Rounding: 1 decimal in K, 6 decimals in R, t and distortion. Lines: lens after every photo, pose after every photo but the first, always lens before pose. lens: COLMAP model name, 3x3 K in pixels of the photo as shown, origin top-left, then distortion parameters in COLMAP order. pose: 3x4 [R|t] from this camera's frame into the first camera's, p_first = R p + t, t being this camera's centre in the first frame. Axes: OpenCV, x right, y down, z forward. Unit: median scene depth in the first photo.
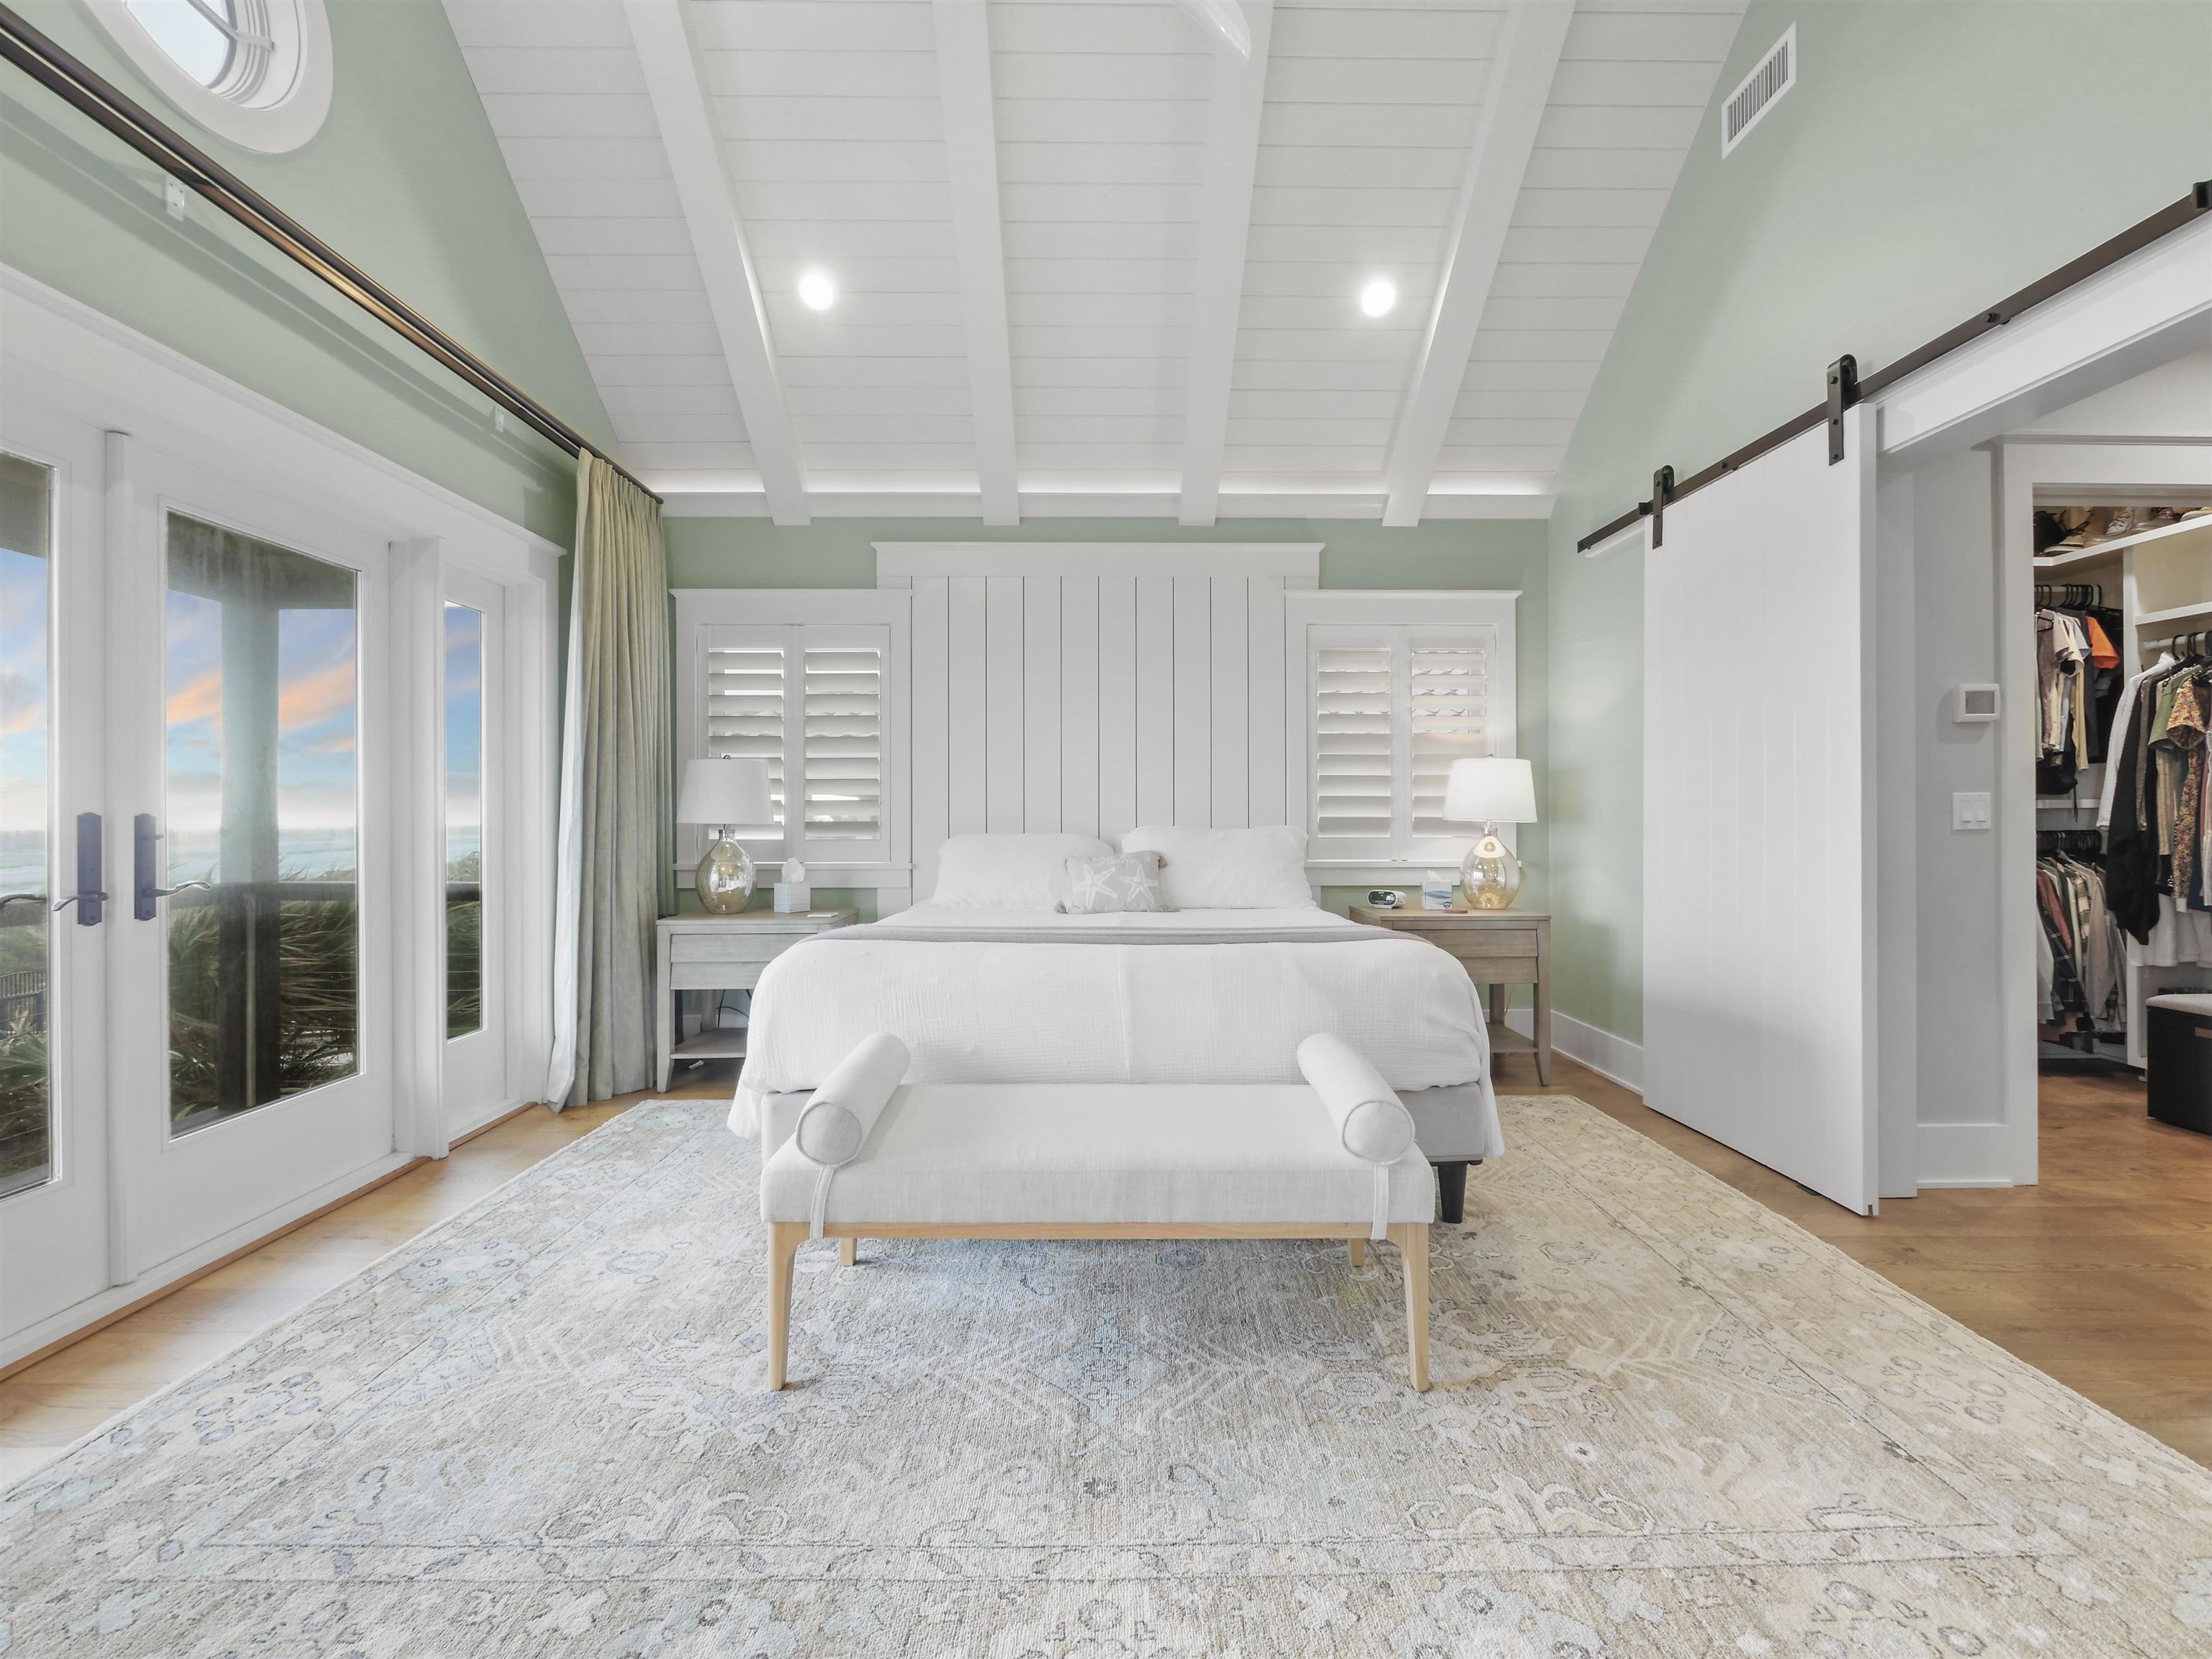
lens RADIAL K [[938.2, 0, 1108.5], [0, 938.2, 831.6], [0, 0, 1]] dist [-0.003996, -0.000017]
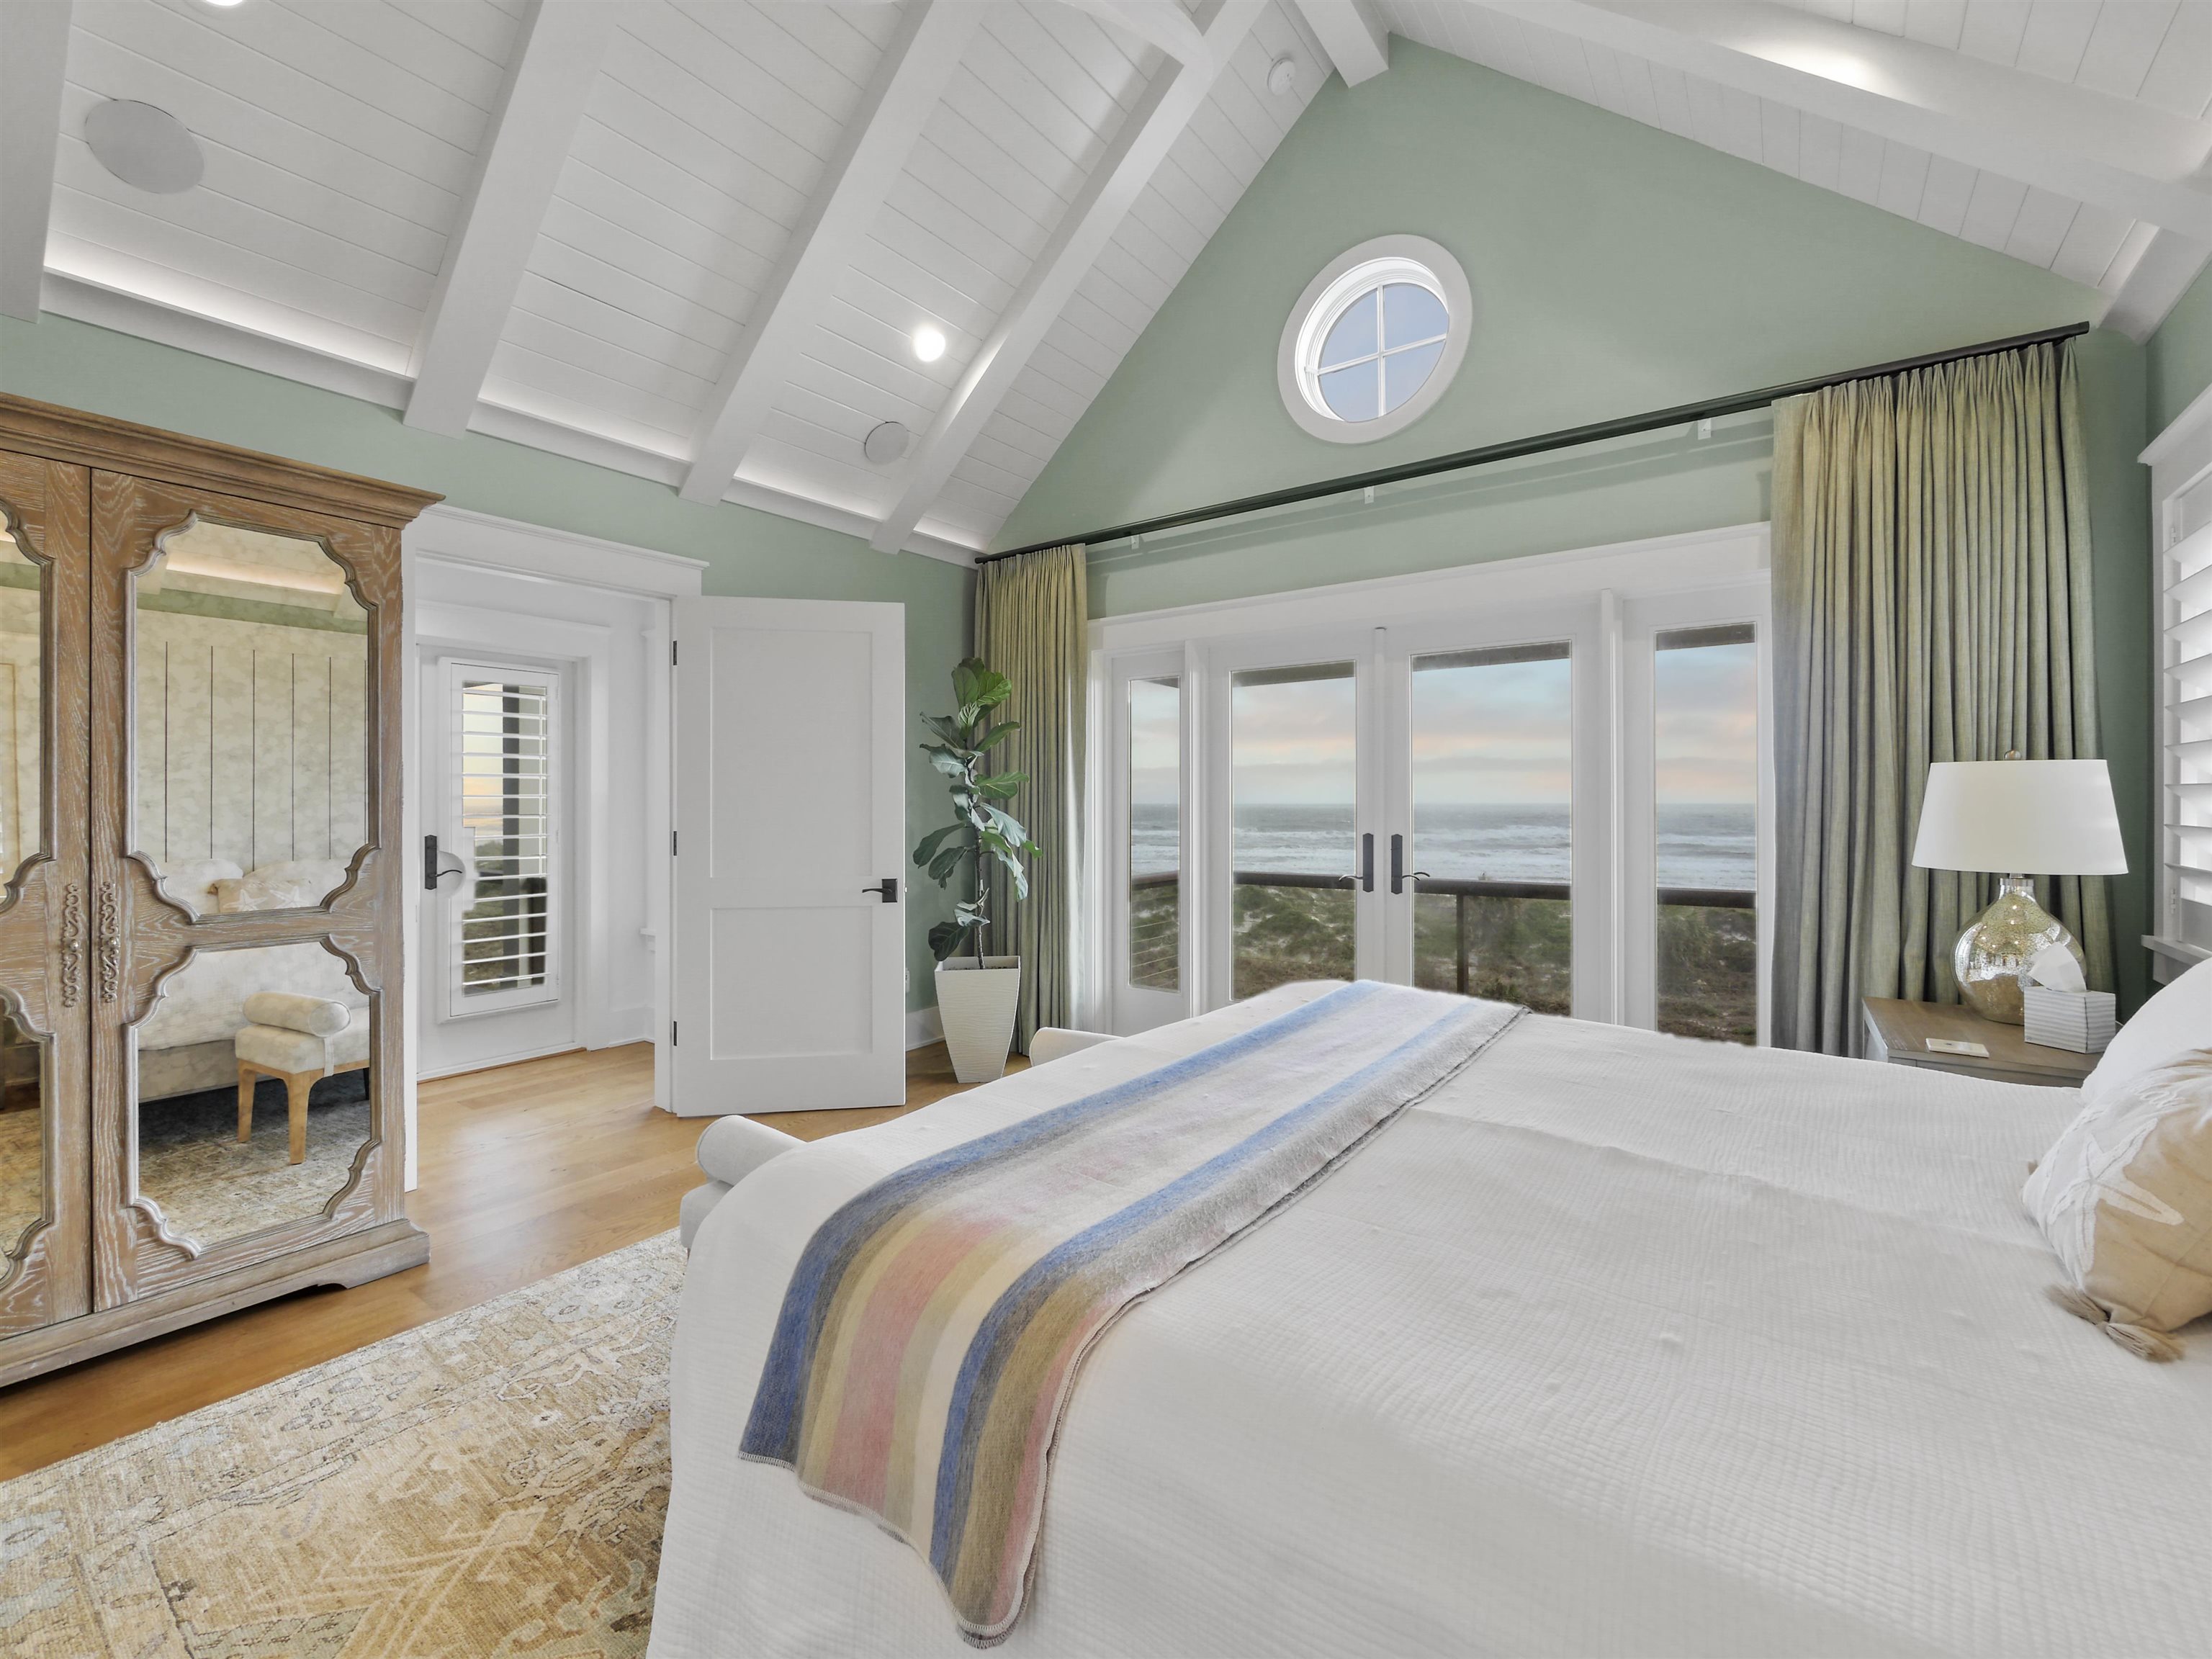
lens RADIAL K [[938.2, 0, 1098.9], [0, 938.2, 807.1], [0, 0, 1]] dist [-0.003996, -0.000017]
pose [[-0.610376, 0.009562, -0.792054, 0.953625], [-0.005460, 0.999853, 0.016279, -0.123633], [0.792093, 0.014261, -0.610234, 2.141509]]
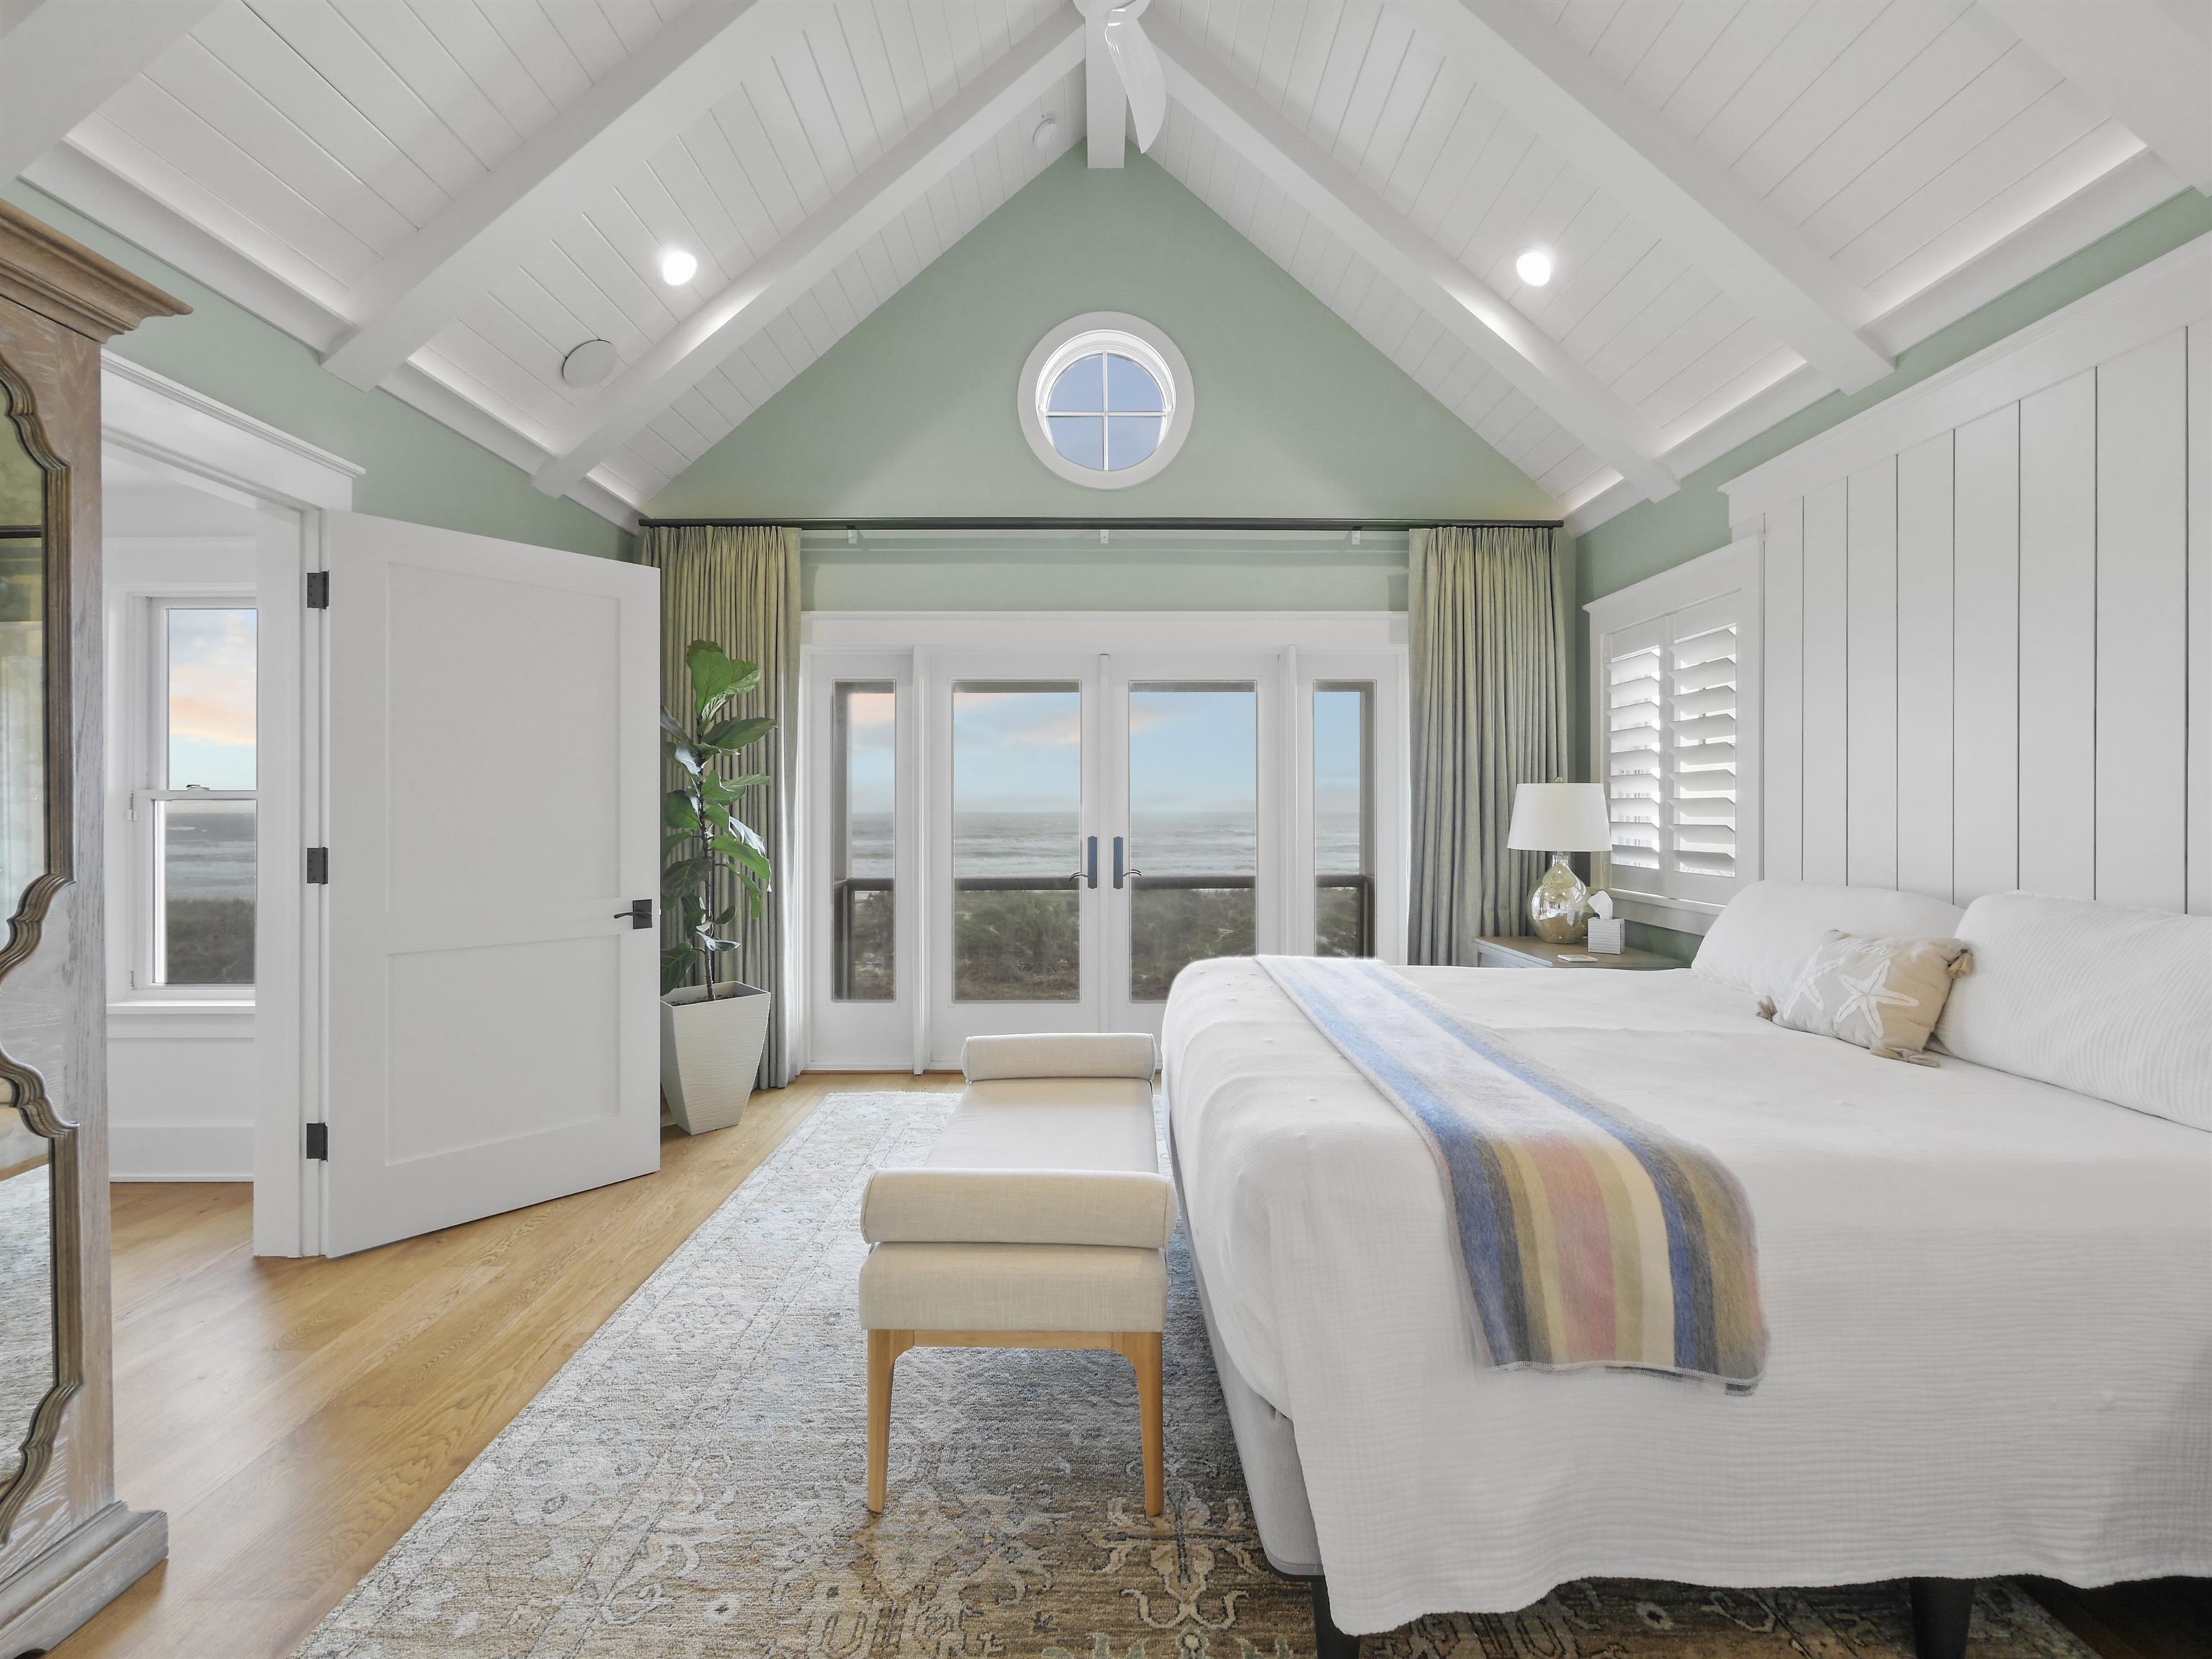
lens RADIAL K [[938.2, 0, 1099.8], [0, 938.2, 814.1], [0, 0, 1]] dist [-0.003996, -0.000017]
pose [[-0.017590, 0.008799, -0.999807, 1.320816], [-0.011551, 0.999893, 0.009003, -0.109371], [0.999779, 0.011707, -0.017486, 1.298103]]
